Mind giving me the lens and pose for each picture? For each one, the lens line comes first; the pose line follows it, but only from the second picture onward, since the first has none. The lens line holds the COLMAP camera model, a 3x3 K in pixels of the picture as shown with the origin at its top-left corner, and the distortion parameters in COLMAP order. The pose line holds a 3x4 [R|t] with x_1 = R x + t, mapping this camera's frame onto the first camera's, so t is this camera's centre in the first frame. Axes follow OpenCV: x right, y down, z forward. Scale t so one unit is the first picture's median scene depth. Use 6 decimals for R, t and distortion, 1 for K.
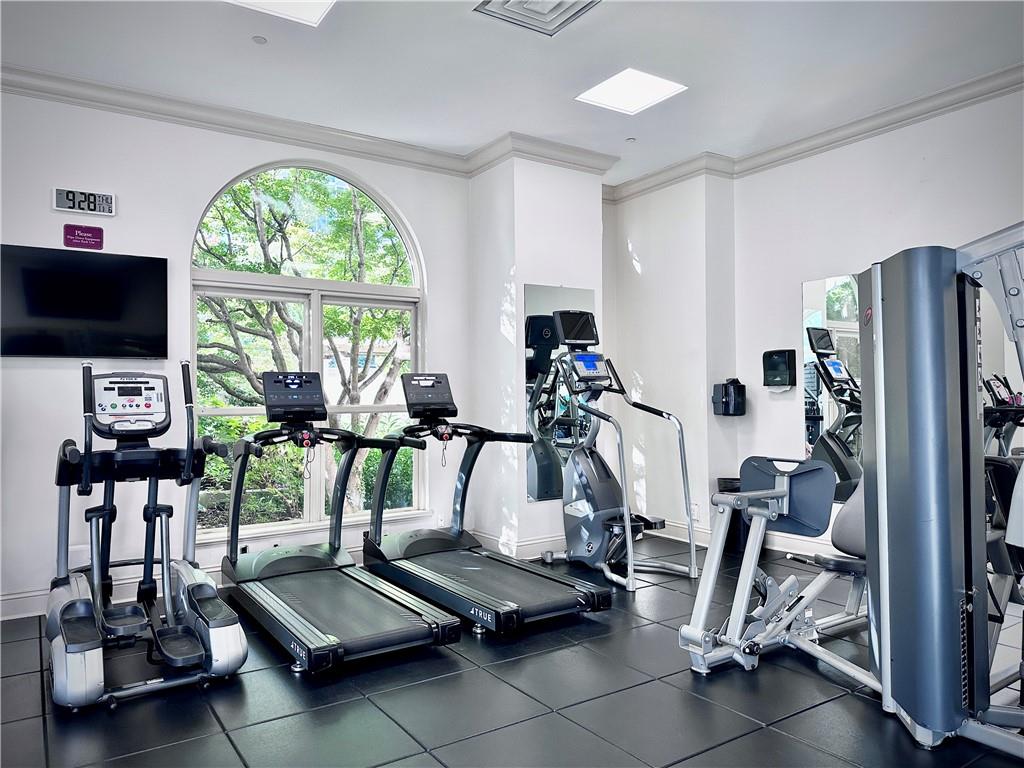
lens RADIAL K [[716.5, 0, 512.2], [0, 716.5, 388.1], [0, 0, 1]] dist [0.056754, -0.020443]
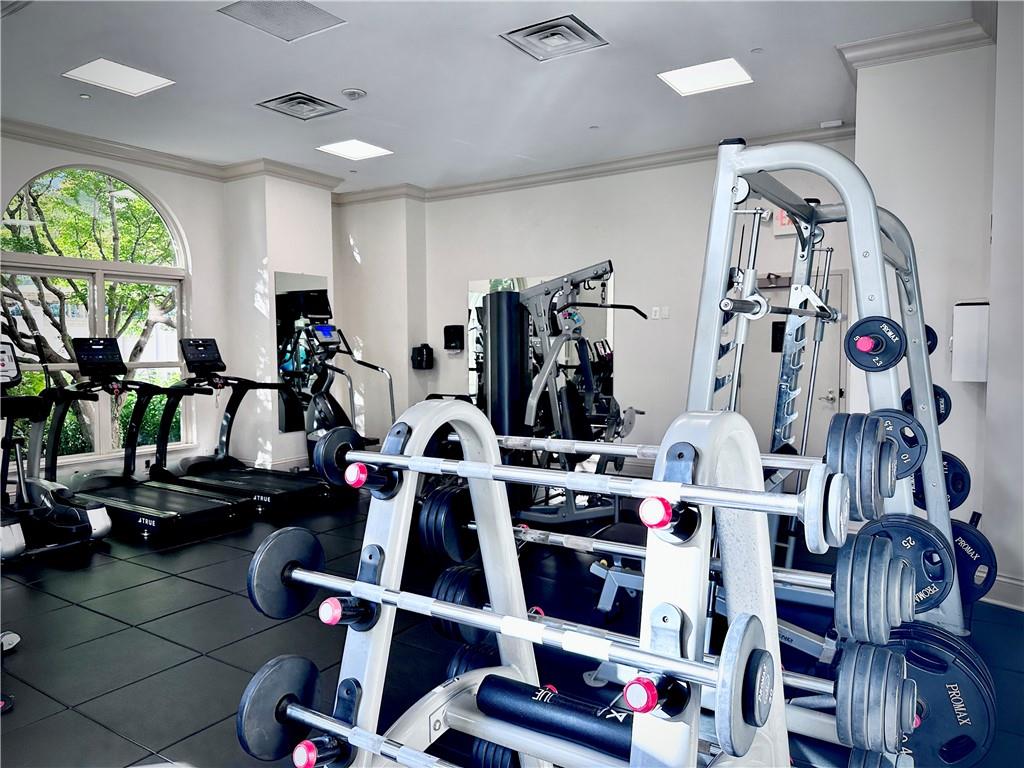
lens RADIAL K [[716.5, 0, 514.0], [0, 716.5, 388.1], [0, 0, 1]] dist [0.056754, -0.020443]
pose [[0.916698, -0.014975, 0.399301, -0.116311], [-0.013321, 0.997597, 0.067996, -0.025835], [-0.399359, -0.067651, 0.914295, -0.430985]]
